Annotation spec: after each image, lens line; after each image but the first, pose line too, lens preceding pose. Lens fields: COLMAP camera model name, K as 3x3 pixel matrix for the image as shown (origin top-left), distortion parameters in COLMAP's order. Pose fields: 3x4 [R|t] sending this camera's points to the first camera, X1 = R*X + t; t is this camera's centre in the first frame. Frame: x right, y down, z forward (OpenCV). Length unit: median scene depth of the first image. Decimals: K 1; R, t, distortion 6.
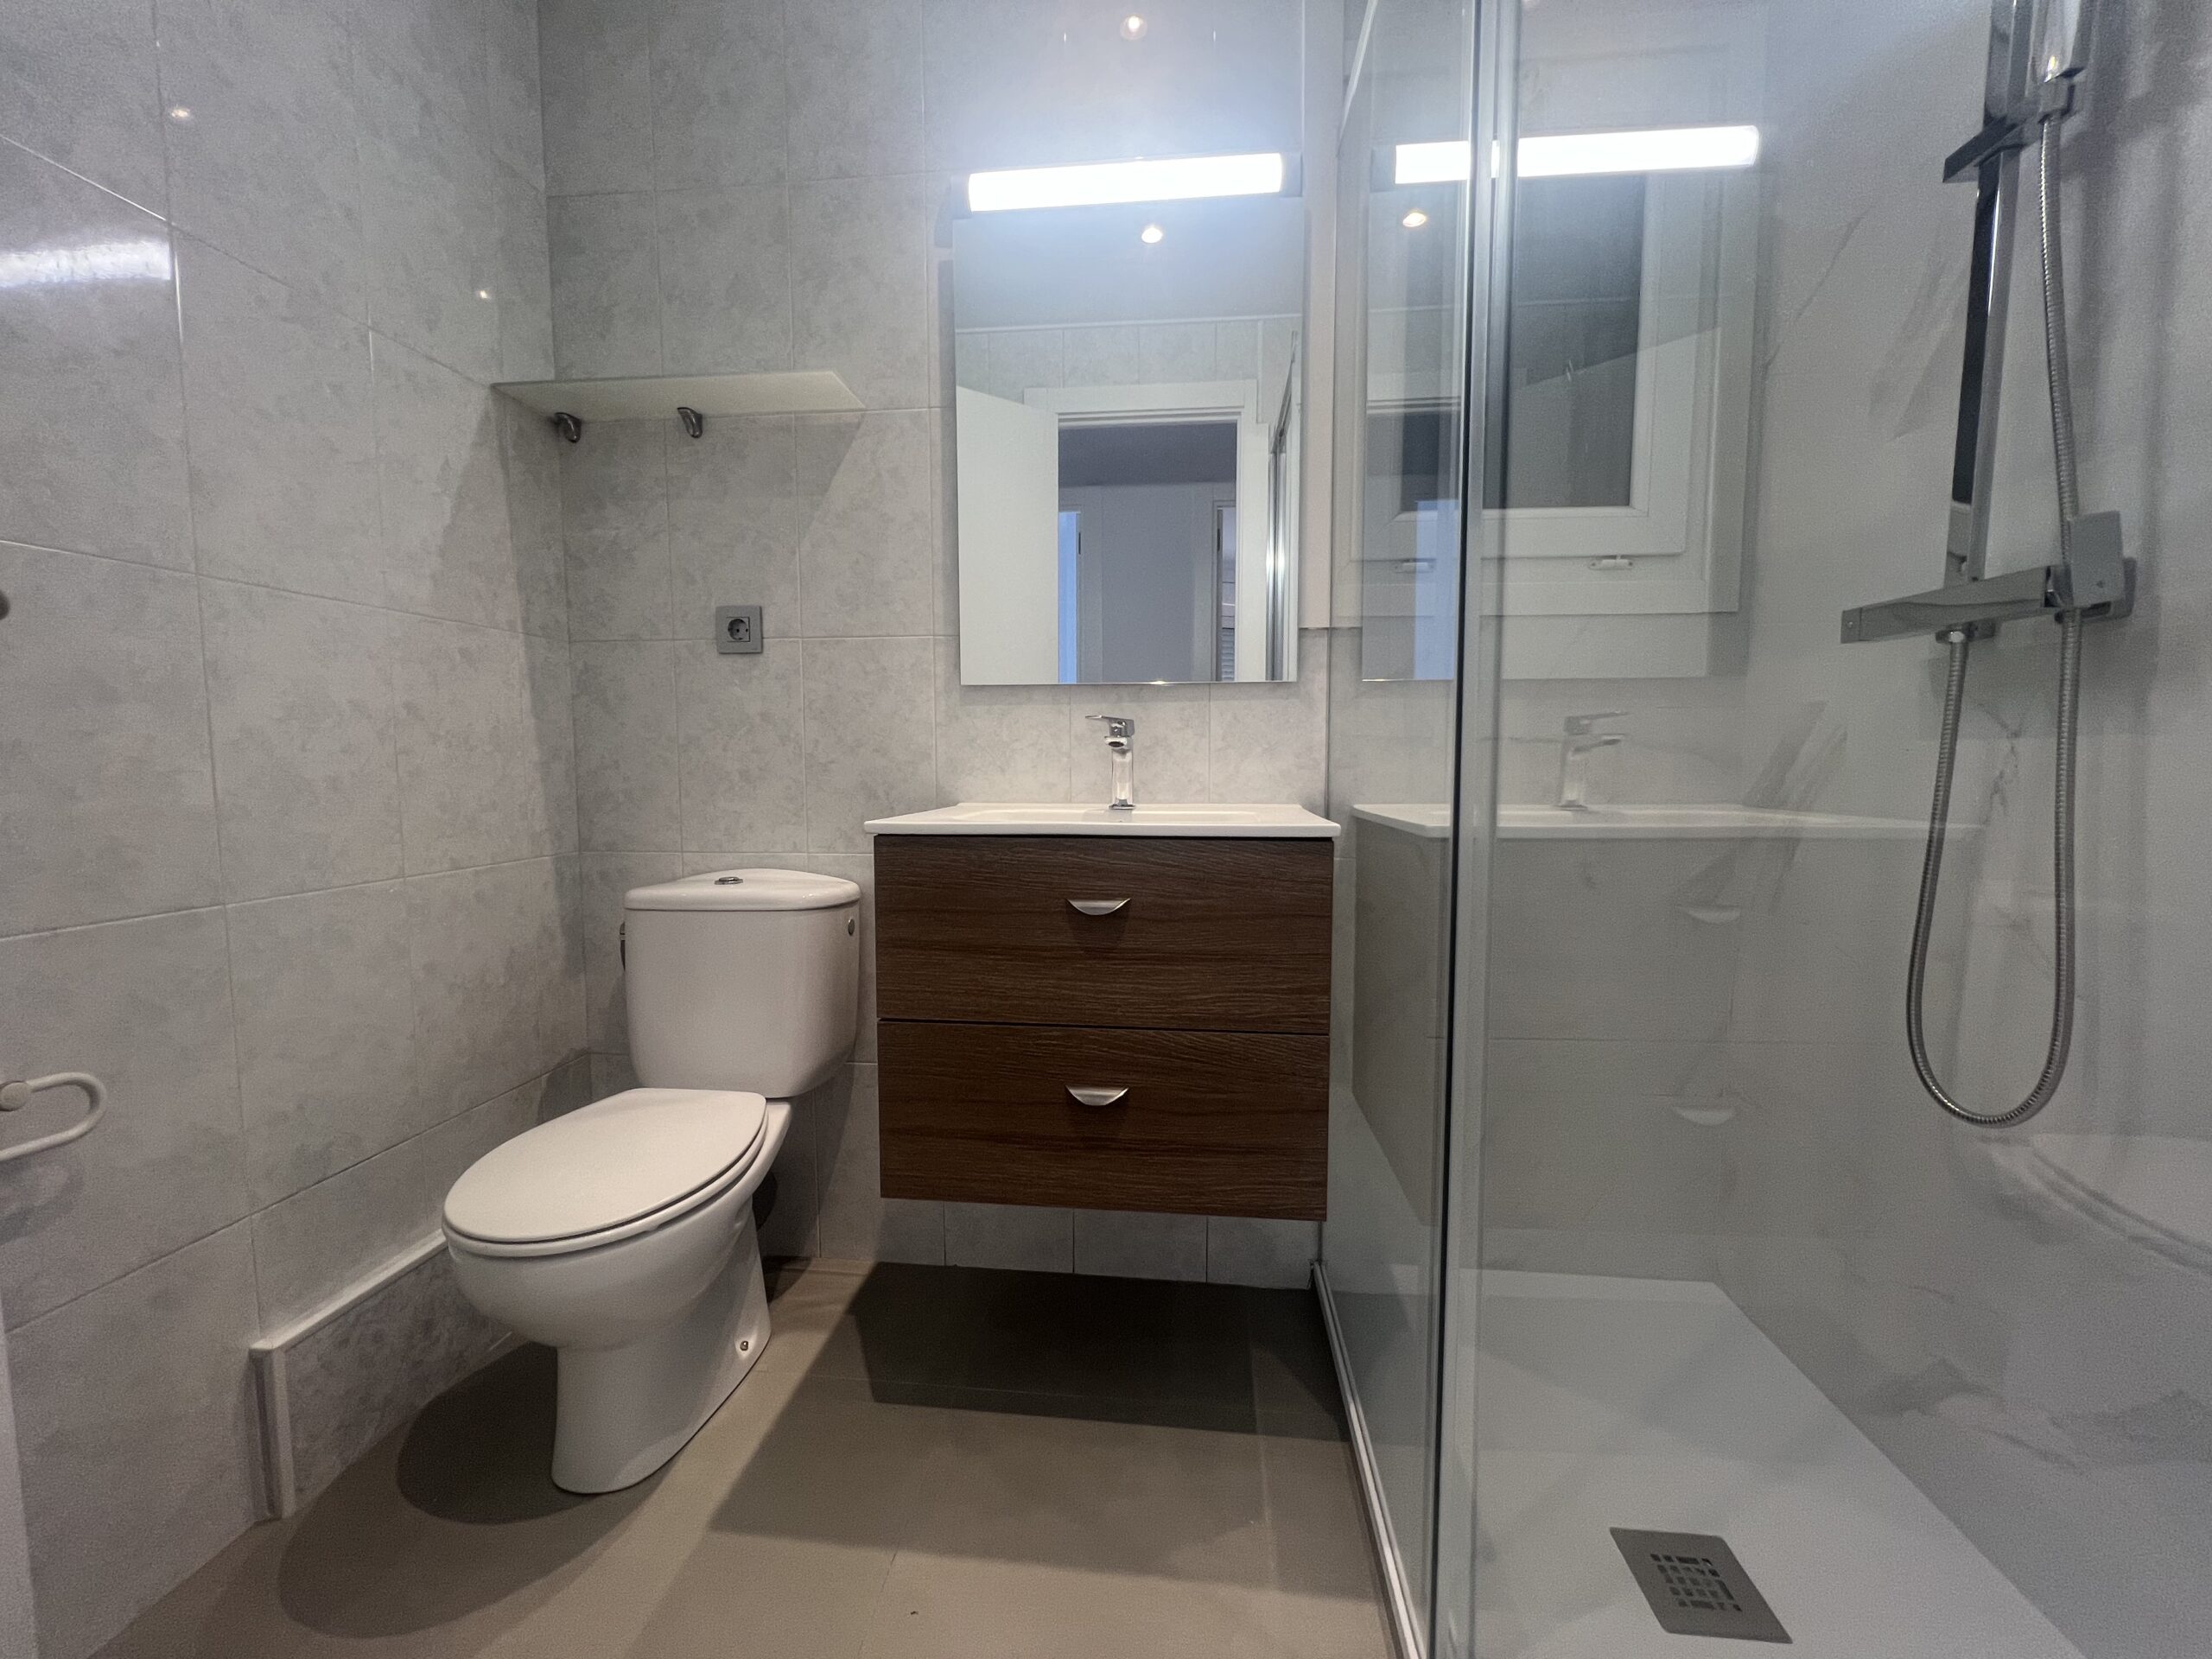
lens RADIAL K [[886.7, 0, 1100.7], [0, 886.7, 832.5], [0, 0, 1]] dist [-0.003261, 0.000762]
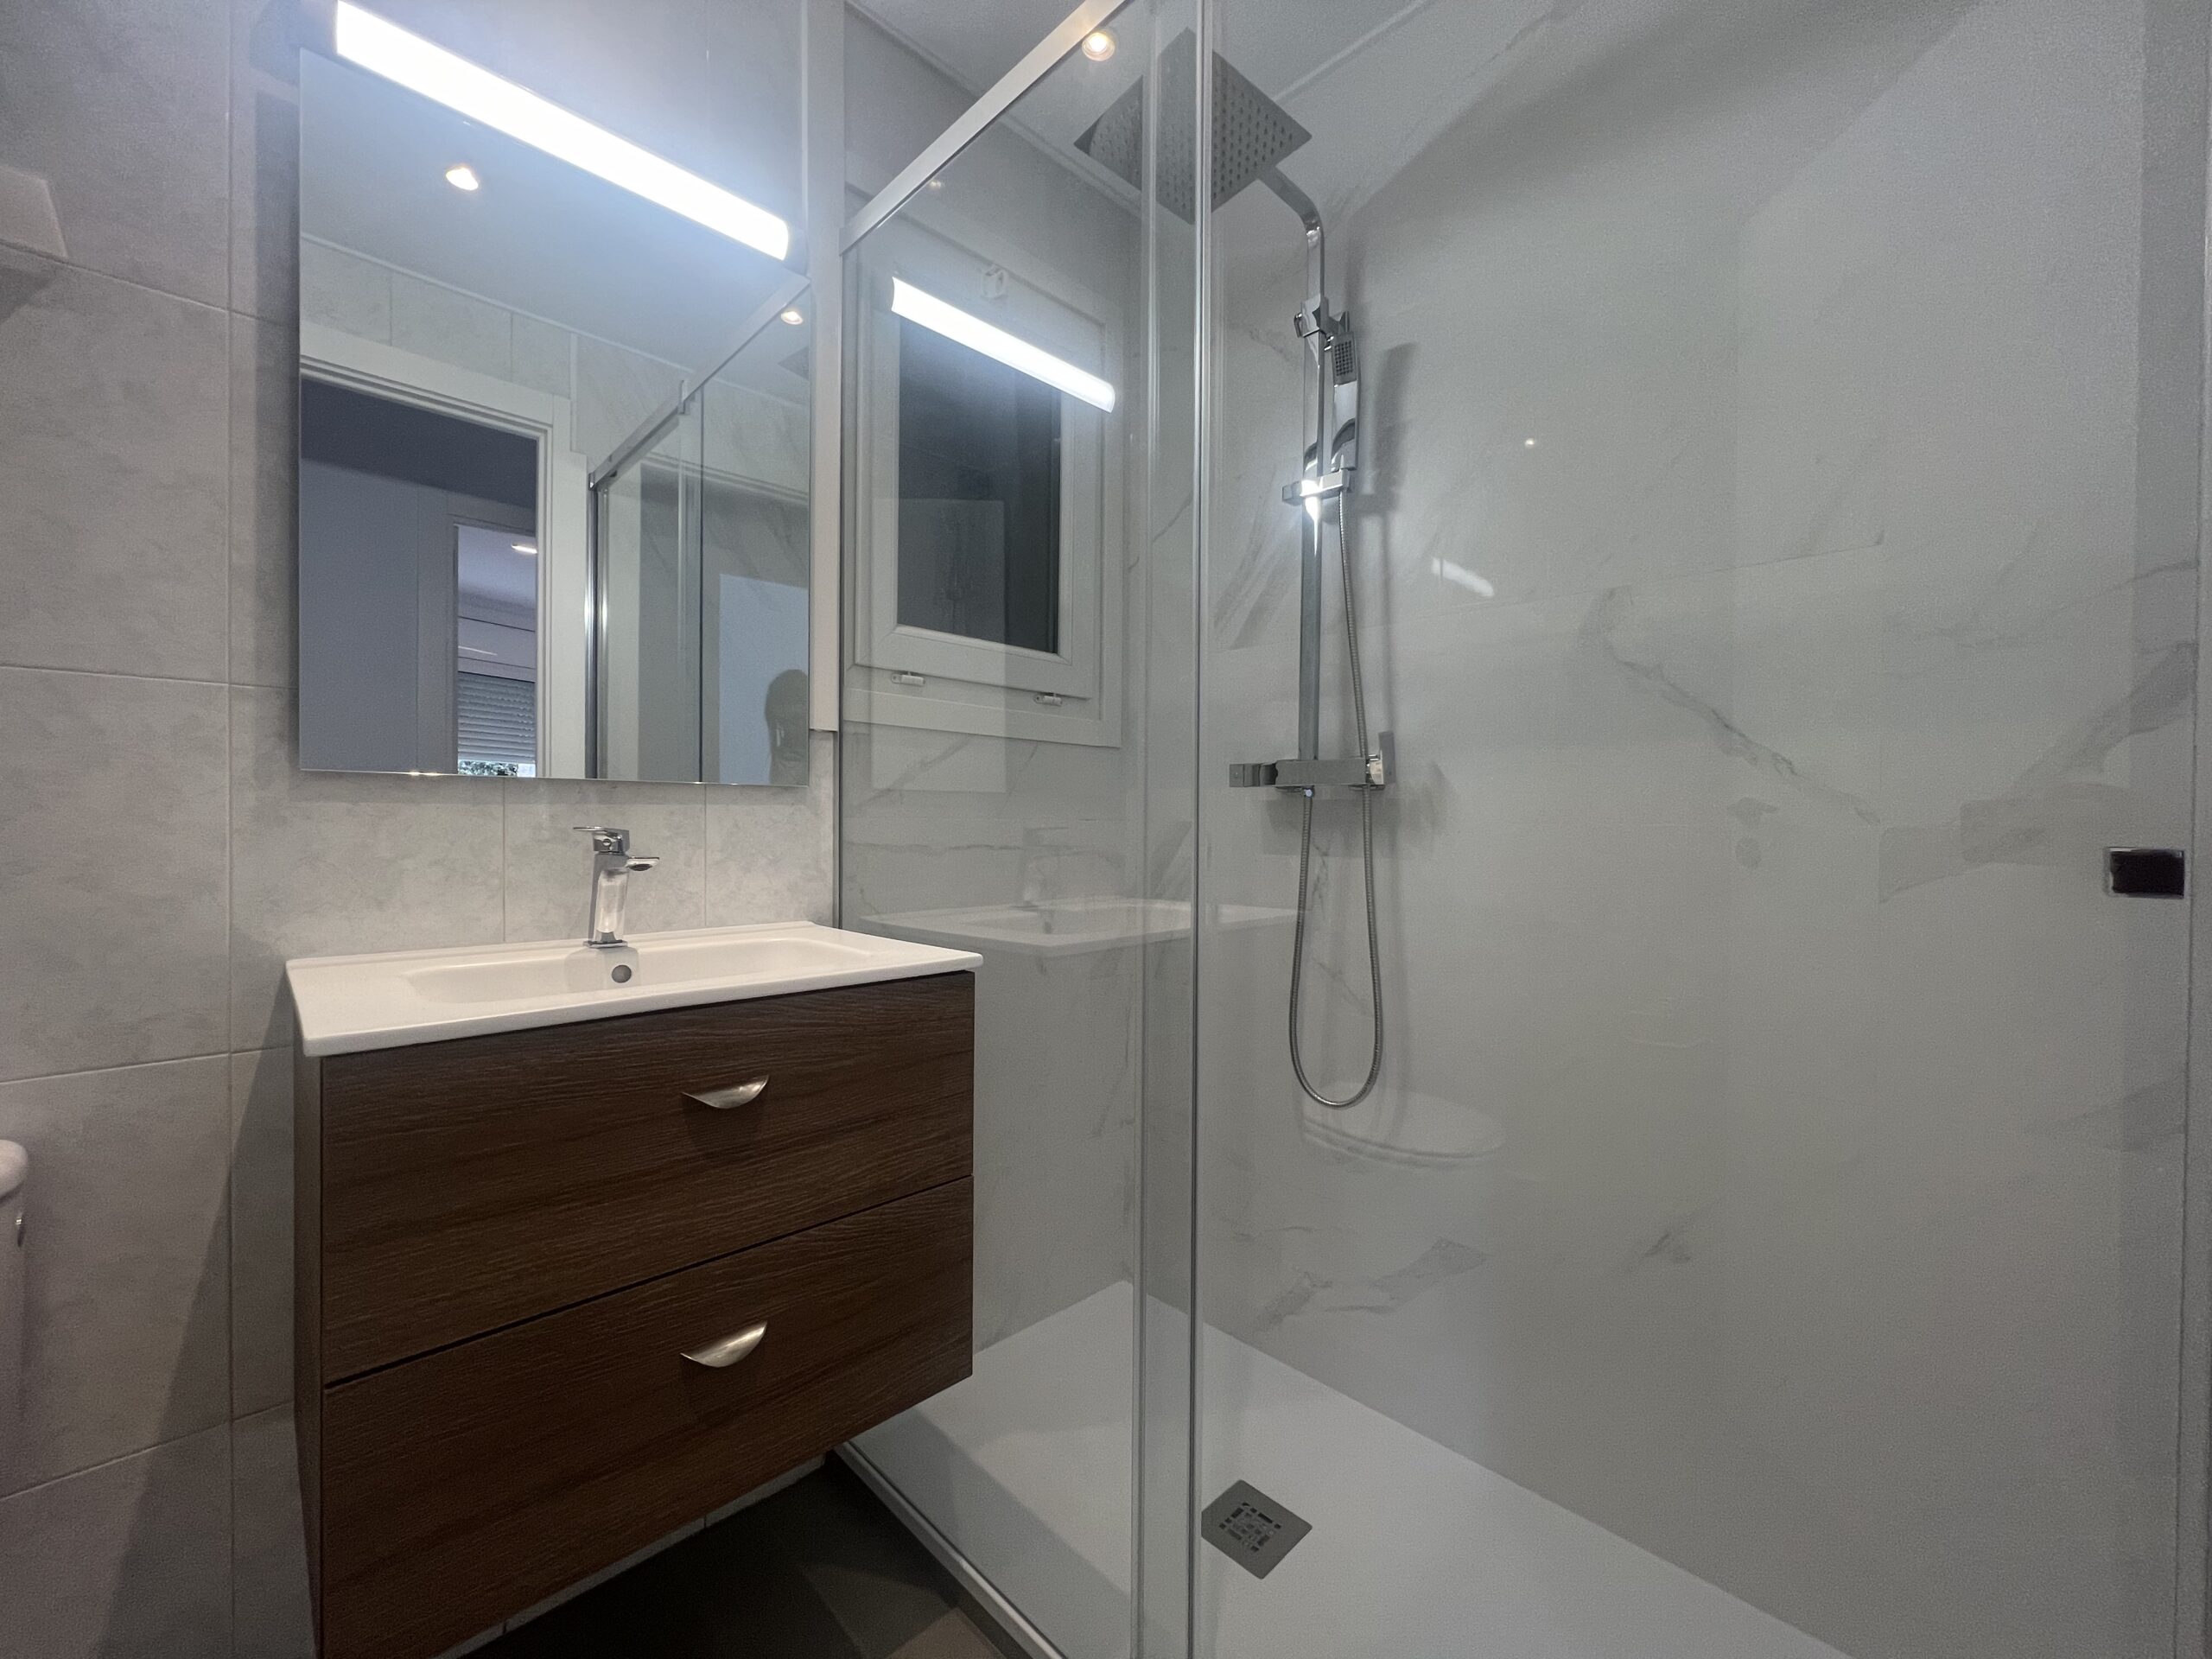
lens RADIAL K [[886.7, 0, 1105.5], [0, 886.7, 830.5], [0, 0, 1]] dist [-0.003261, 0.000762]
pose [[0.632661, -0.001926, 0.774426, -0.302610], [0.055968, 0.997496, -0.043242, -0.071834], [-0.772404, 0.070701, 0.631184, 0.198560]]
